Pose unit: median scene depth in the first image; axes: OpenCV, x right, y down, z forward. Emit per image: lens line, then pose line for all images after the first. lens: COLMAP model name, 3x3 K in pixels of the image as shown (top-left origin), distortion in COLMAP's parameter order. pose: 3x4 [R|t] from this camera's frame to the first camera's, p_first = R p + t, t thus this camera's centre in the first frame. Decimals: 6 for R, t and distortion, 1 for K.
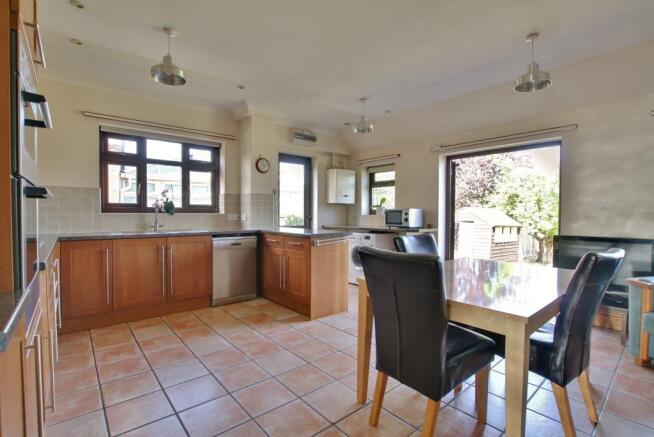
lens RADIAL K [[308.2, 0, 327.0], [0, 308.2, 218.5], [0, 0, 1]] dist [0.000375, 0.000155]
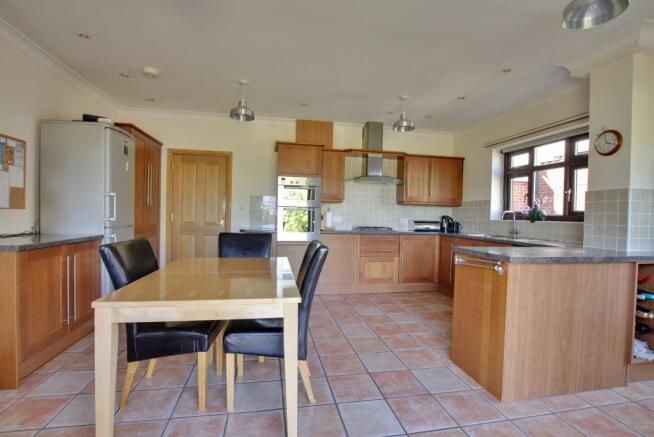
lens RADIAL K [[308.2, 0, 327.0], [0, 308.2, 218.5], [0, 0, 1]] dist [0.000375, 0.000155]
pose [[-0.485220, 0.018974, -0.874186, 0.657573], [-0.009874, 0.999582, 0.027177, -0.044505], [0.874336, 0.021819, -0.484830, 0.913980]]
